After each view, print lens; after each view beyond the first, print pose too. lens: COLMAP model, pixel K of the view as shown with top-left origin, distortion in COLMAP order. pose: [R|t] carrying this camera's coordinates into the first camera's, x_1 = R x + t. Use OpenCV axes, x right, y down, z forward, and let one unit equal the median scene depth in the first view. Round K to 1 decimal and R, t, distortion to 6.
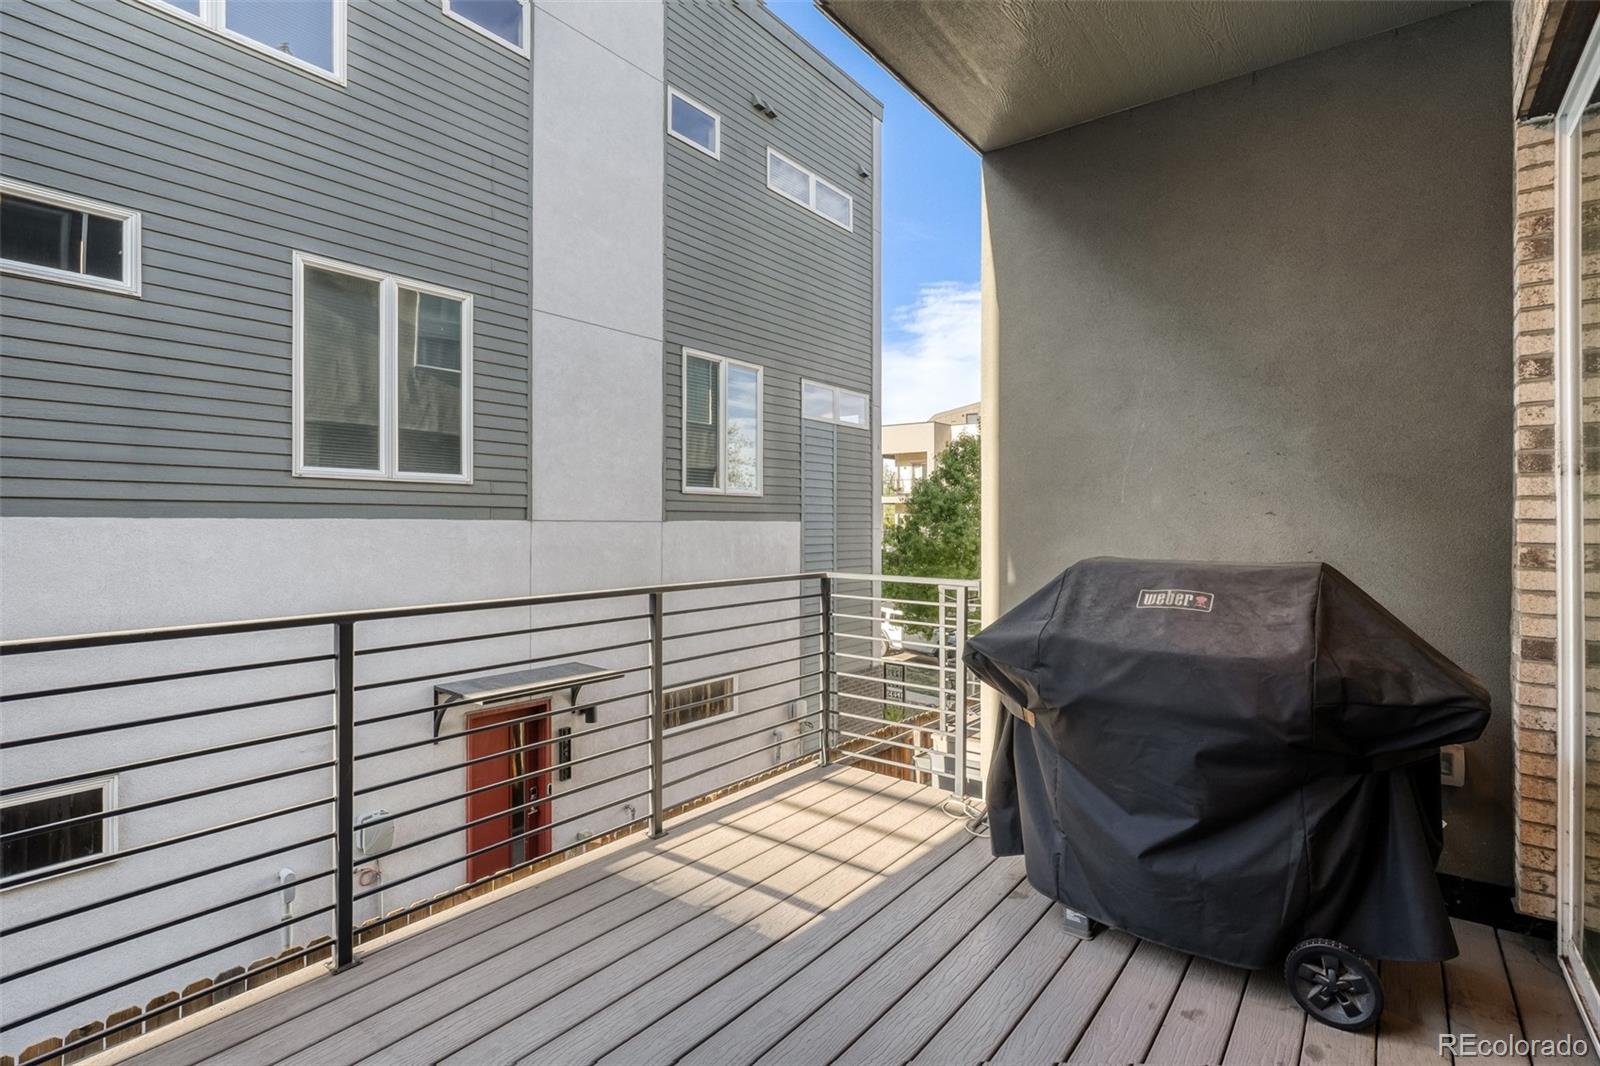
lens RADIAL K [[762.8, 0, 800.0], [0, 762.8, 533.0], [0, 0, 1]] dist [0.000075, -0.000050]
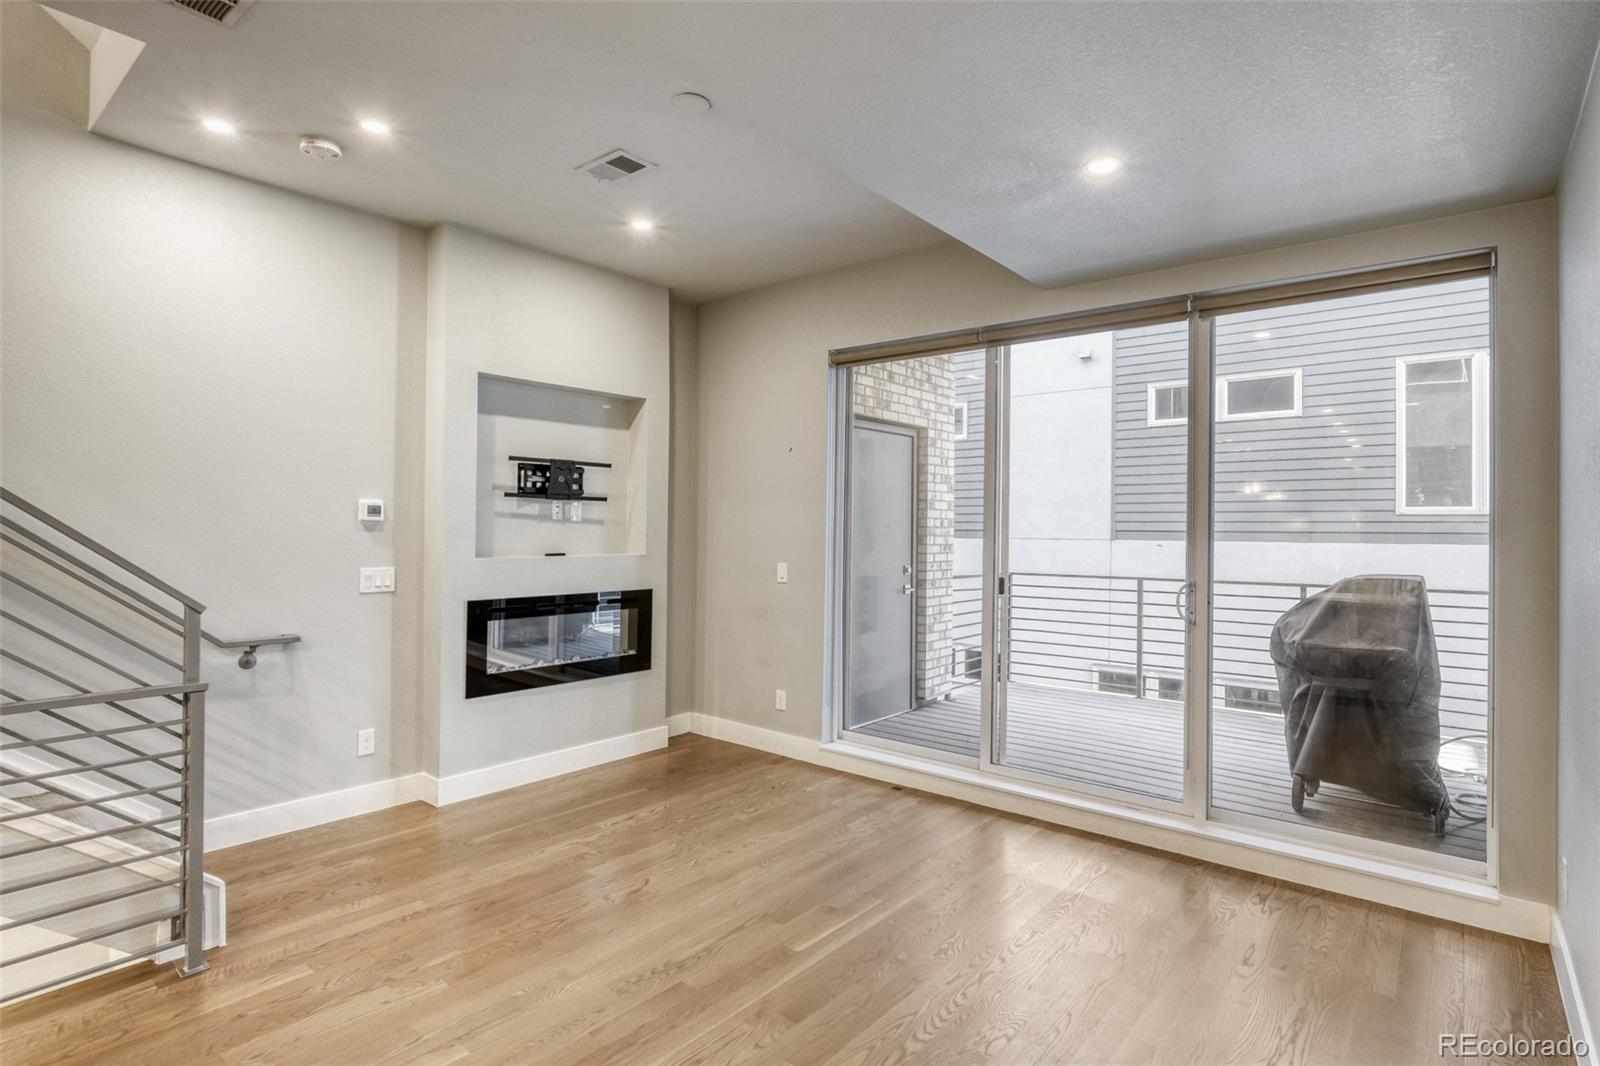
lens RADIAL K [[804.5, 0, 800.0], [0, 804.5, 533.0], [0, 0, 1]] dist [-0.000034, -0.000020]
pose [[-0.029077, -0.007594, -0.999548, 0.983886], [-0.023288, 0.999705, -0.006918, -0.003651], [0.999306, 0.023076, -0.029245, -0.080200]]
